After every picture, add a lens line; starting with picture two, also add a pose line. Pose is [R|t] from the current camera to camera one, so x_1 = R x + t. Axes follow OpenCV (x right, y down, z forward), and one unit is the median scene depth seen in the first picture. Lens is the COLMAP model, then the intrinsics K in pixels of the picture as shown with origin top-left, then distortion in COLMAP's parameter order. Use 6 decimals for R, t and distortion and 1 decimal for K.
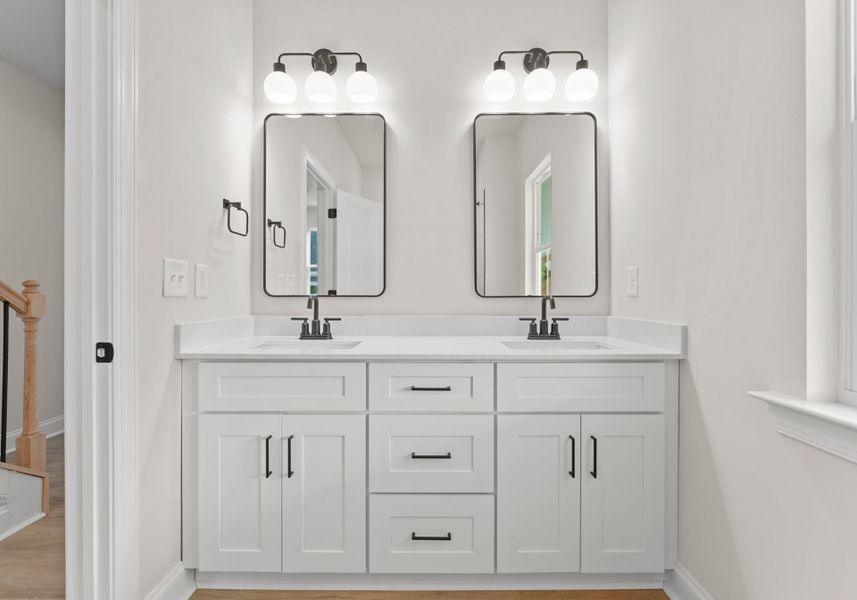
lens RADIAL K [[729.1, 0, 428.2], [0, 729.1, 295.8], [0, 0, 1]] dist [0.005040, 0.000784]
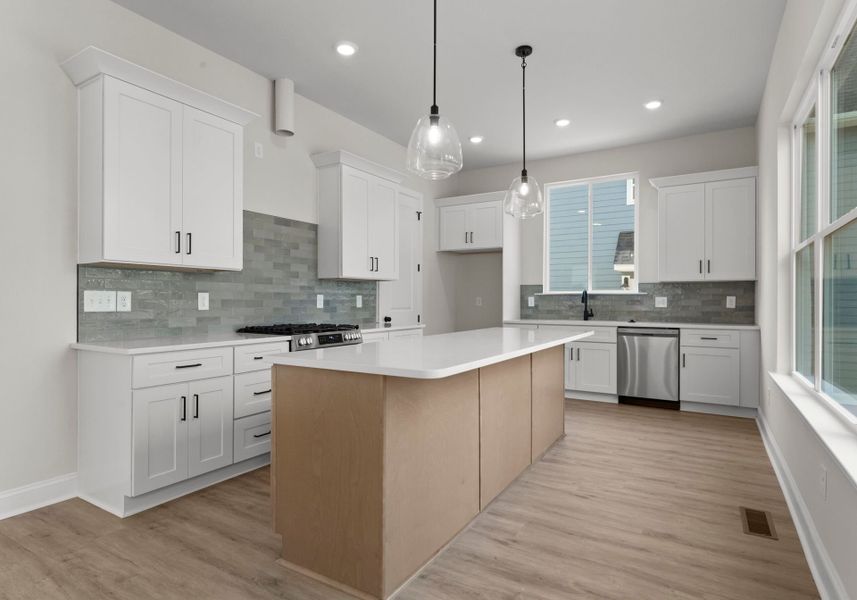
lens RADIAL K [[462.3, 0, 429.3], [0, 462.3, 299.3], [0, 0, 1]] dist [0.000061, -0.000778]
pose [[0.513131, 0.006479, 0.858286, -0.637058], [0.012405, 0.999811, -0.014964, -0.000857], [-0.858220, 0.018326, 0.512954, 0.002018]]
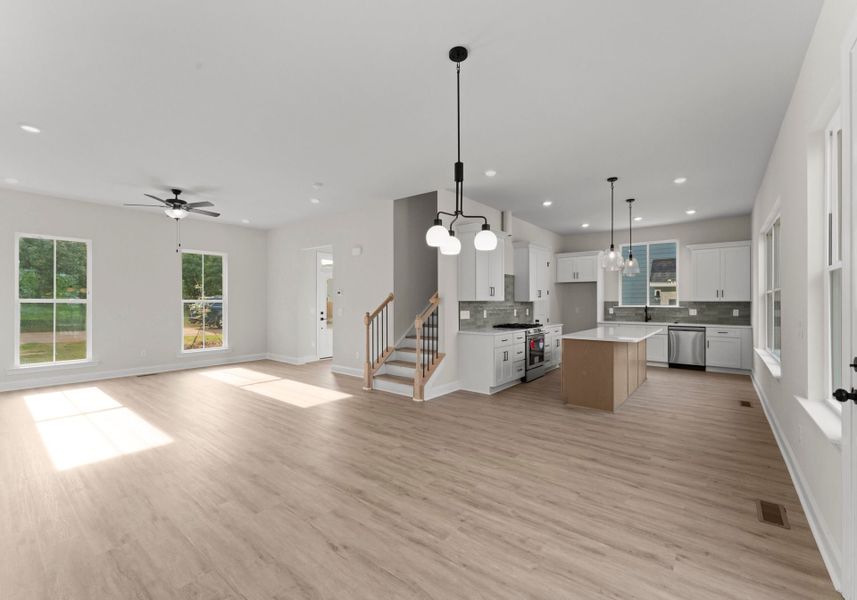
lens RADIAL K [[357.8, 0, 432.1], [0, 357.8, 300.9], [0, 0, 1]] dist [0.003750, 0.000186]
pose [[0.620843, 0.007160, 0.783902, -3.314264], [0.011435, 0.999769, -0.018188, -0.146317], [-0.783851, 0.020256, 0.620618, 0.054585]]
